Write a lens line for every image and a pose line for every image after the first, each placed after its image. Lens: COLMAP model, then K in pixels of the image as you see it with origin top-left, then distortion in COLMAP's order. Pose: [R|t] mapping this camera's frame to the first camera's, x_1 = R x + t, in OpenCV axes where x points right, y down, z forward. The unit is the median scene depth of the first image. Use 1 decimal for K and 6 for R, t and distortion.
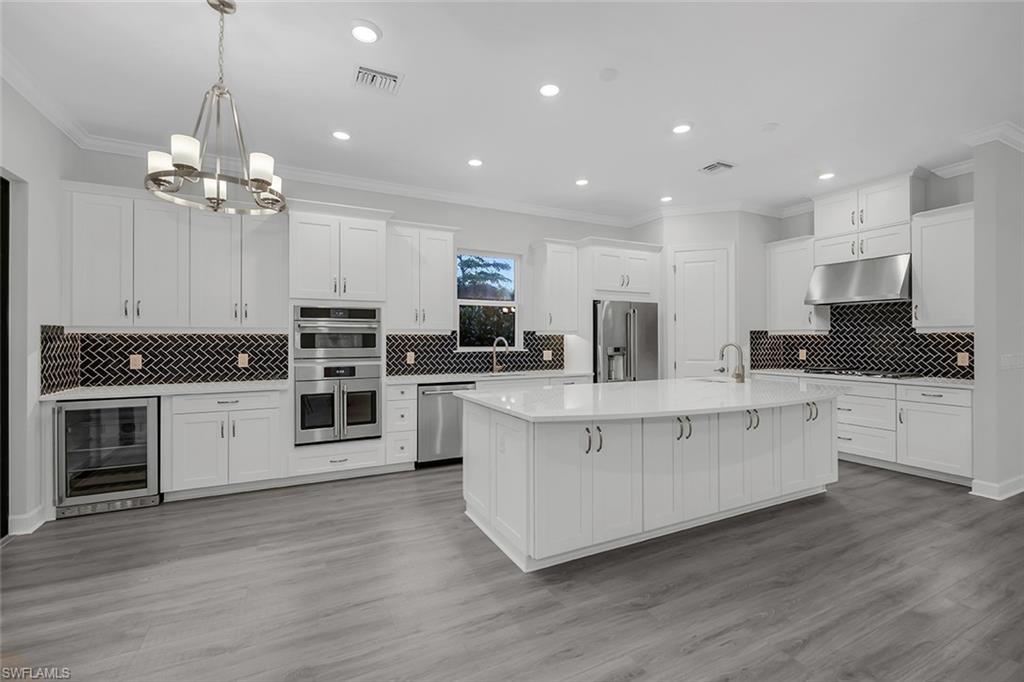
lens RADIAL K [[438.0, 0, 512.0], [0, 438.0, 341.0], [0, 0, 1]] dist [0.000375, -0.000005]
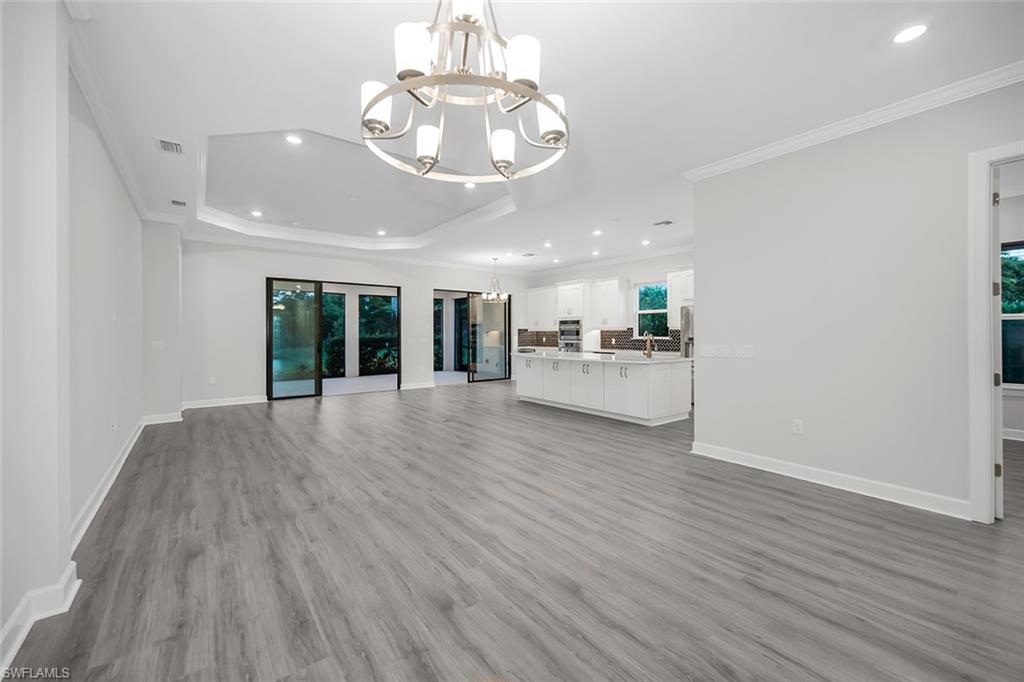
lens RADIAL K [[401.6, 0, 512.0], [0, 401.6, 341.0], [0, 0, 1]] dist [0.000164, -0.000023]
pose [[0.189911, 0.019471, -0.981608, 1.774497], [-0.001815, 0.999809, 0.019481, 0.000629], [0.981800, -0.001918, 0.189910, 0.189089]]
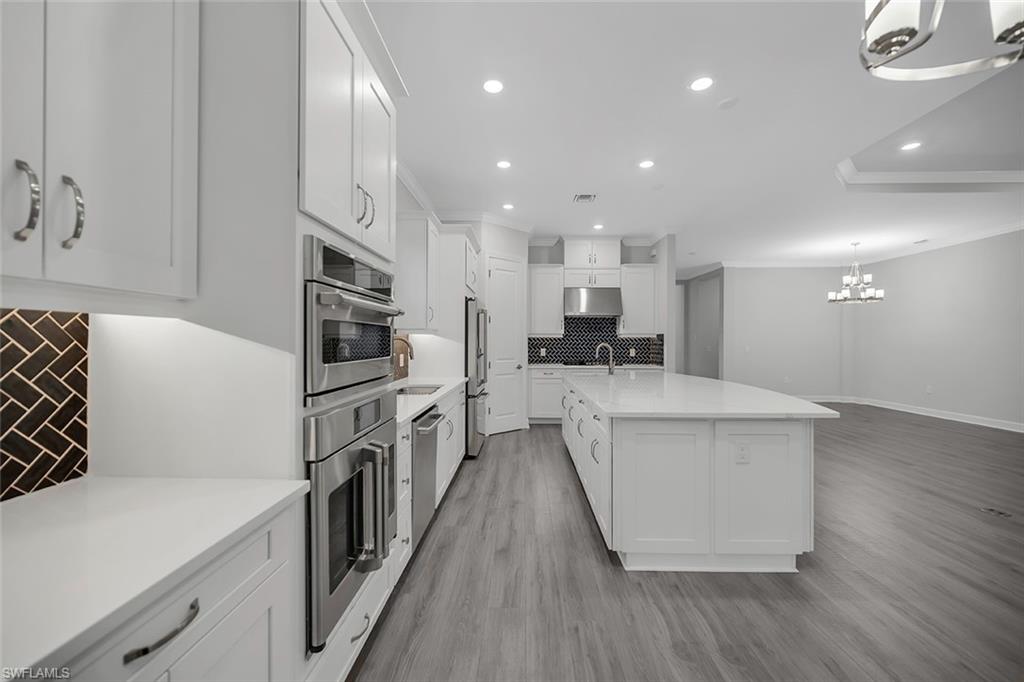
lens RADIAL K [[411.9, 0, 512.0], [0, 411.9, 341.0], [0, 0, 1]] dist [-0.000331, -0.000038]
pose [[0.470048, 0.002244, 0.882638, -0.626255], [-0.000535, 0.999997, -0.002258, -0.000082], [-0.882641, 0.000589, 0.470048, 0.638193]]
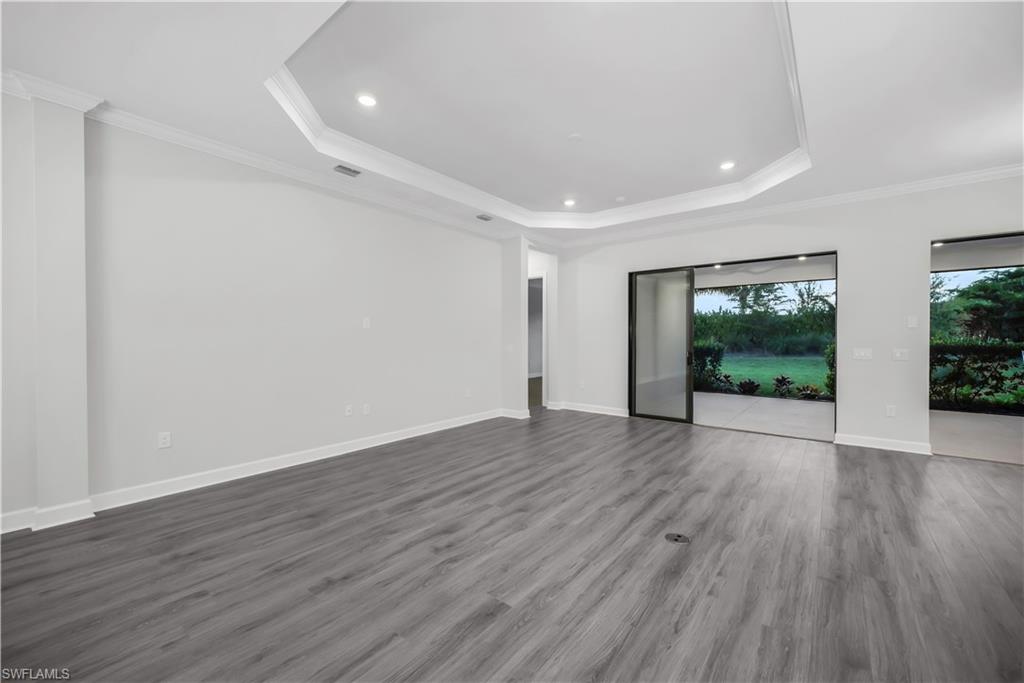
lens RADIAL K [[401.6, 0, 512.0], [0, 401.6, 341.5], [0, 0, 1]] dist [0.000164, -0.000023]
pose [[-0.908343, 0.008335, -0.418143, 0.874333], [0.002717, 0.999898, 0.014029, -0.004726], [0.418218, 0.011607, -0.908273, 0.668514]]
